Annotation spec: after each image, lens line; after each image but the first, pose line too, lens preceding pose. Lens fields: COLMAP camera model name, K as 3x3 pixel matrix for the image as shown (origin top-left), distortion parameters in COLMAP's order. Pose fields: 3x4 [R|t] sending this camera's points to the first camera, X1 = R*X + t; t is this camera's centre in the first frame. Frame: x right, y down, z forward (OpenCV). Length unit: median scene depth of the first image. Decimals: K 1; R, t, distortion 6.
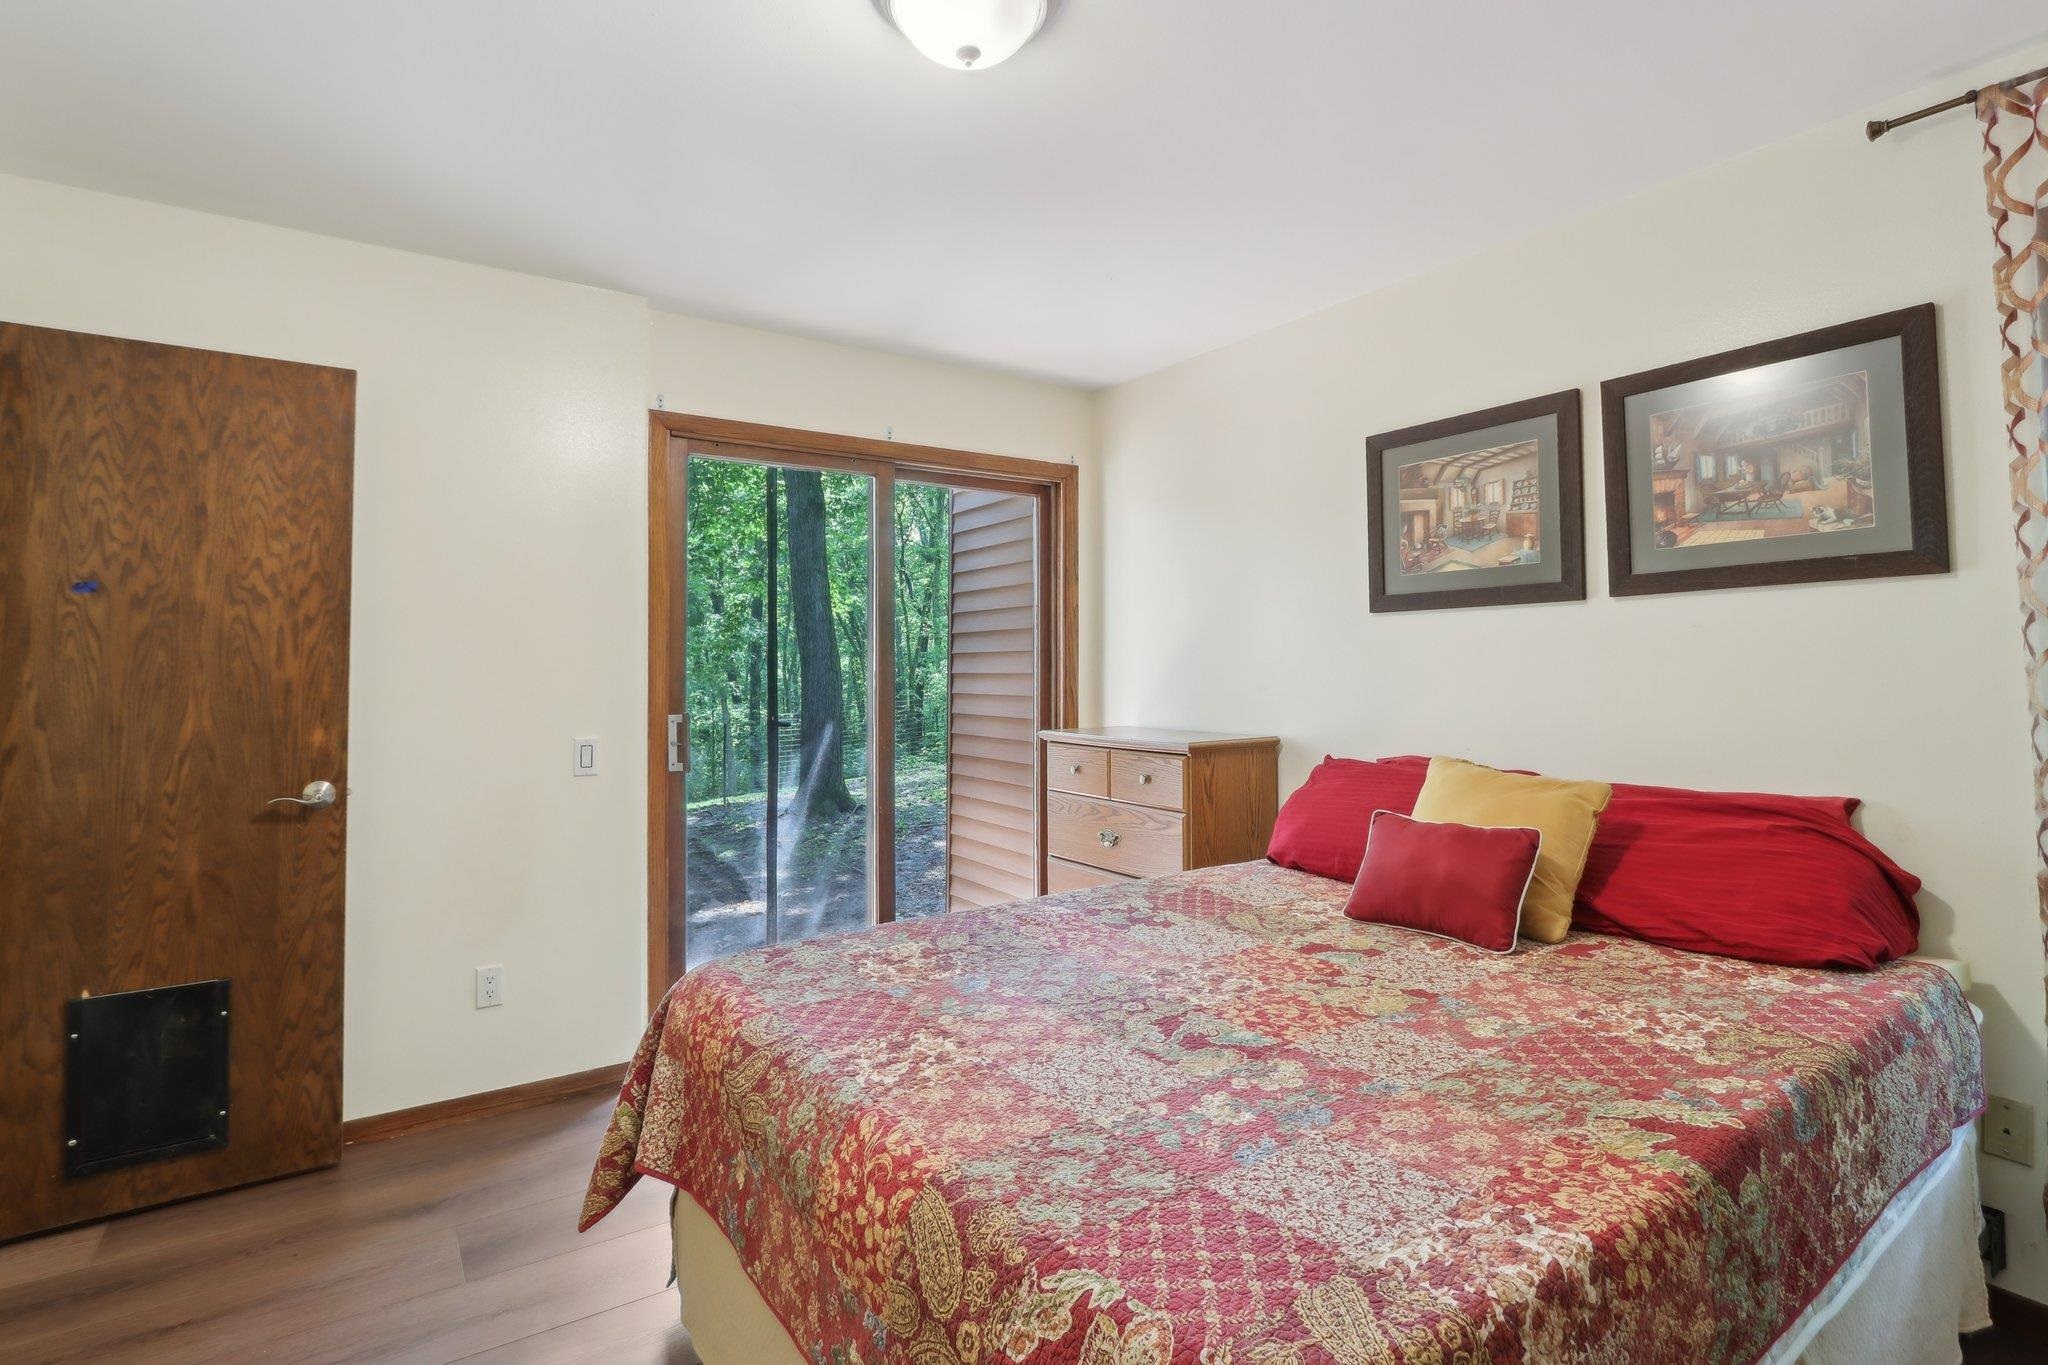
lens RADIAL K [[973.9, 0, 1023.5], [0, 973.9, 629.2], [0, 0, 1]] dist [-0.014360, 0.000429]
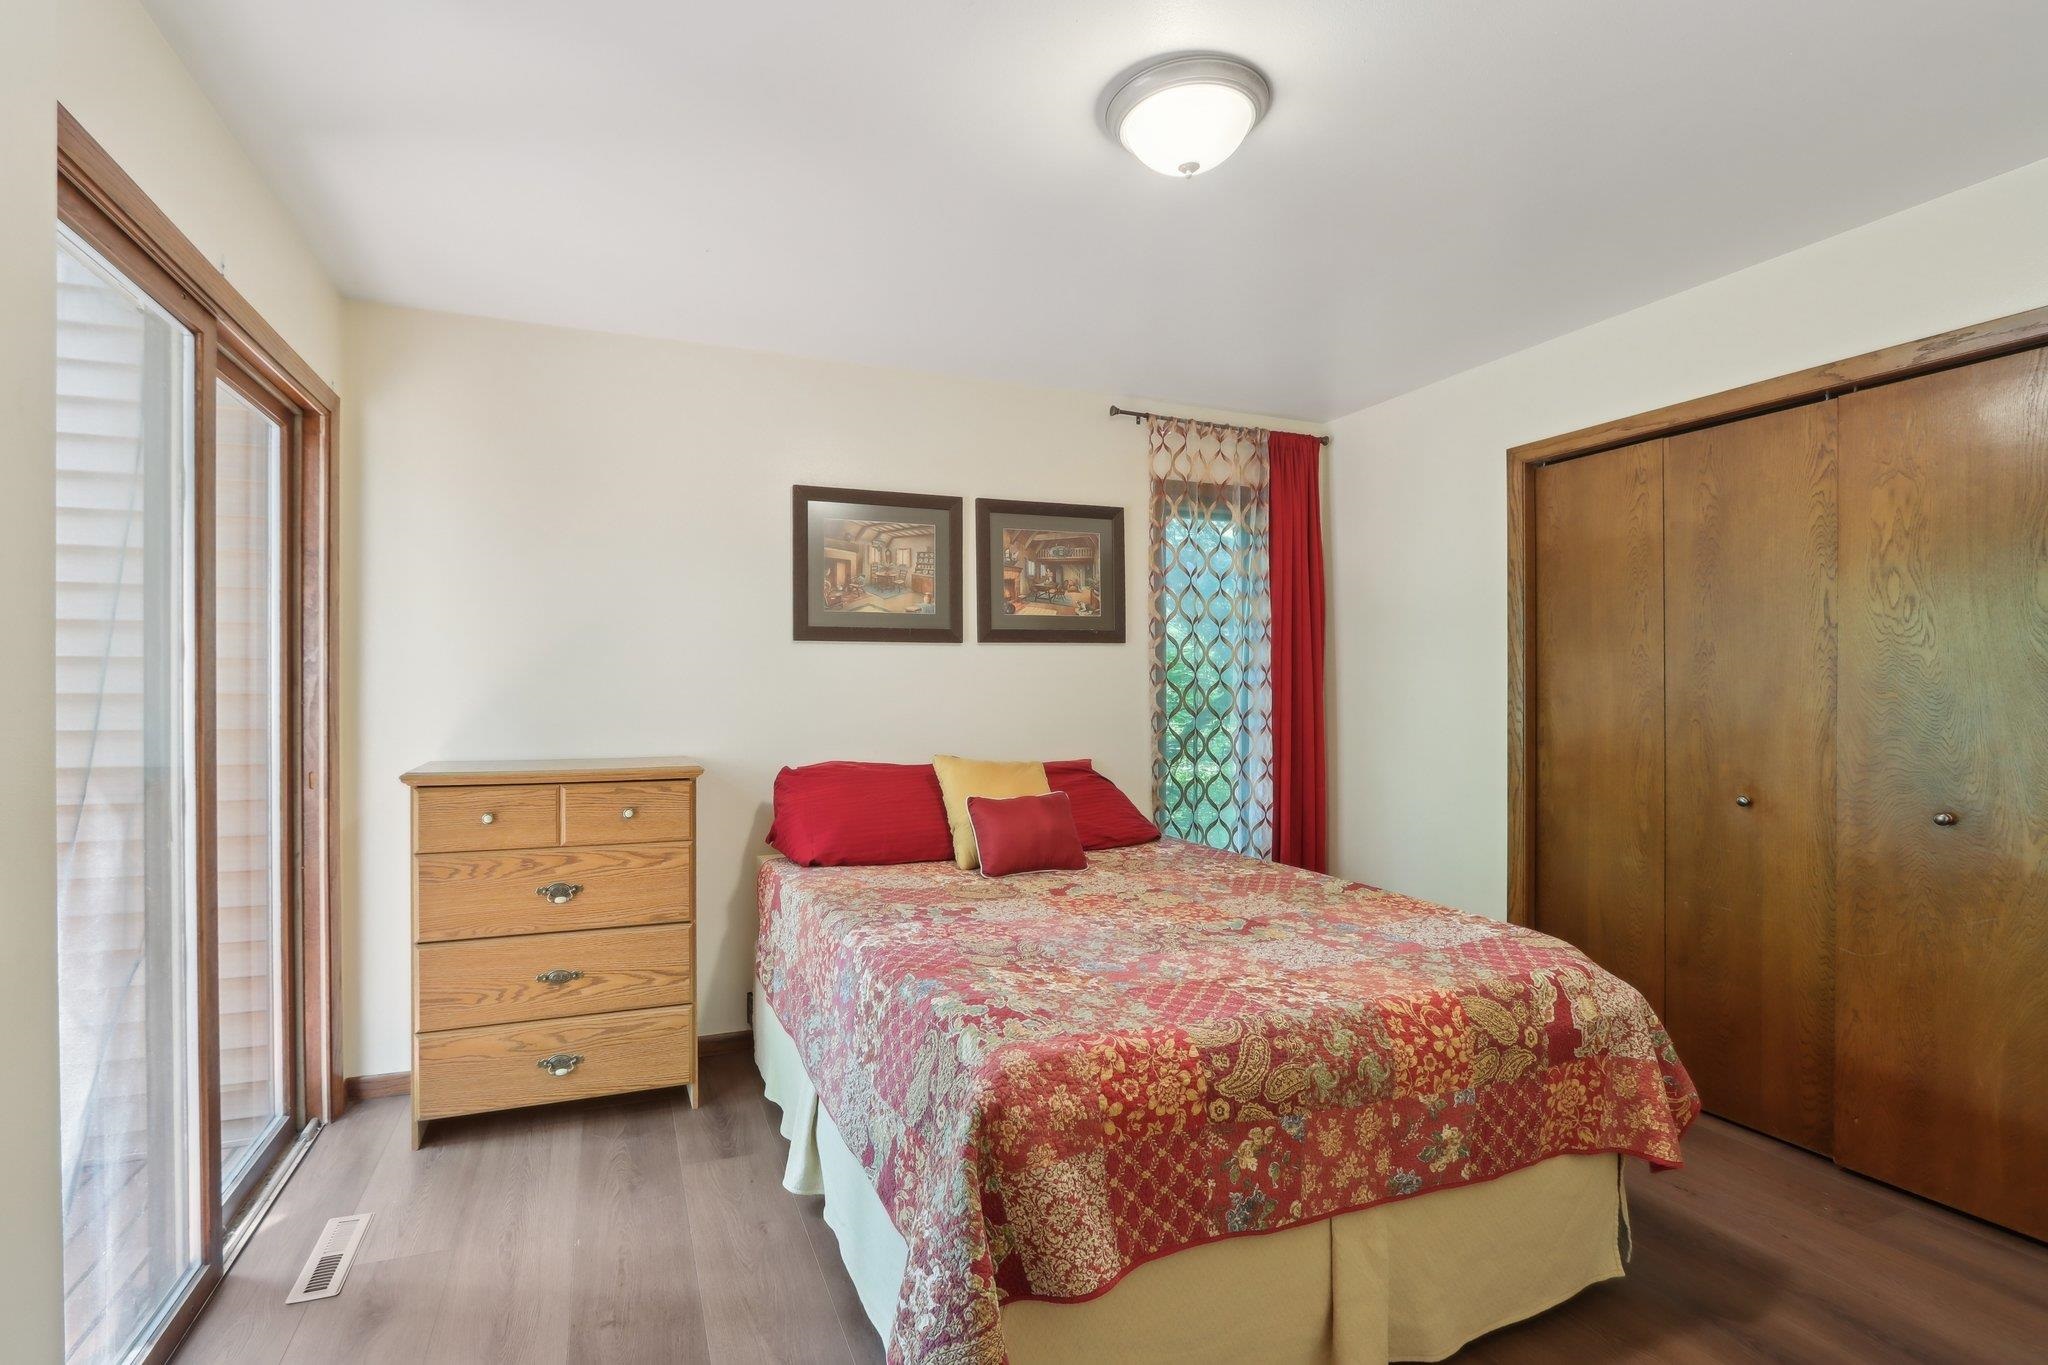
lens RADIAL K [[951.2, 0, 988.8], [0, 951.2, 684.9], [0, 0, 1]] dist [-0.017394, 0.001161]
pose [[0.226863, 0.008558, 0.973889, -0.958426], [-0.041876, 0.999122, 0.000975, 0.035514], [-0.973026, -0.041004, 0.227022, 0.740008]]
